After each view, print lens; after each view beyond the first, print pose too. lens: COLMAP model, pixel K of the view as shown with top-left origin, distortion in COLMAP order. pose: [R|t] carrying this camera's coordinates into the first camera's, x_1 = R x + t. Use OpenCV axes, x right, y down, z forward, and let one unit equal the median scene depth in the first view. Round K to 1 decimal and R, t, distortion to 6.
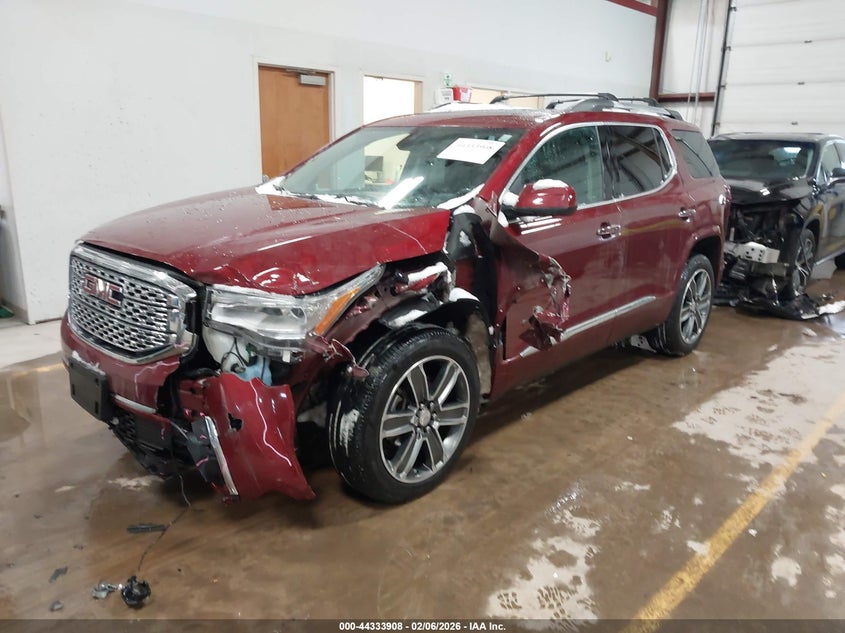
lens RADIAL K [[655.7, 0, 422.5], [0, 655.7, 316.5], [0, 0, 1]] dist [-0.001277, -0.001371]
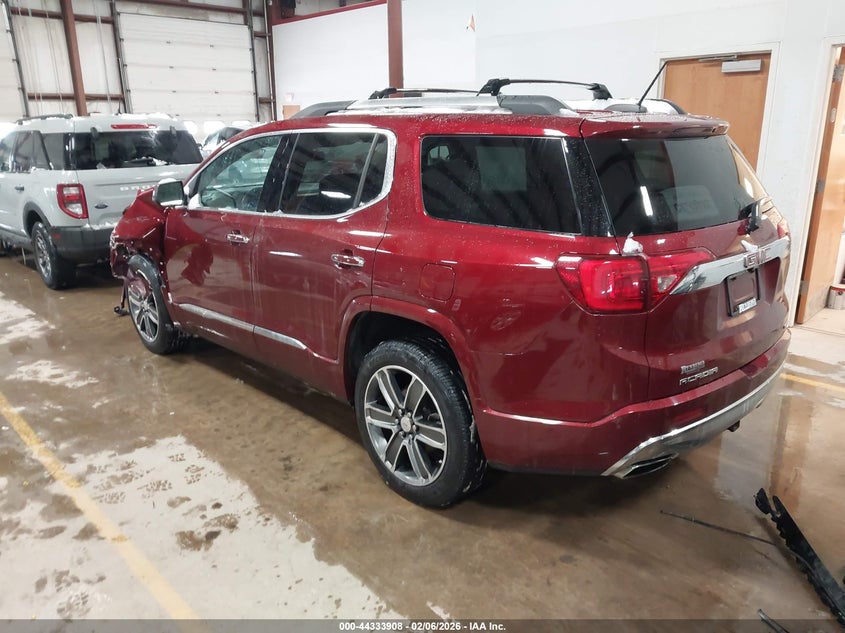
lens RADIAL K [[655.7, 0, 422.5], [0, 655.7, 316.5], [0, 0, 1]] dist [-0.001277, -0.001371]
pose [[-0.041583, 0.265955, -0.963088, 1.321349], [-0.258050, 0.928359, 0.267507, -0.374745], [0.965236, 0.259649, 0.030025, 1.325722]]
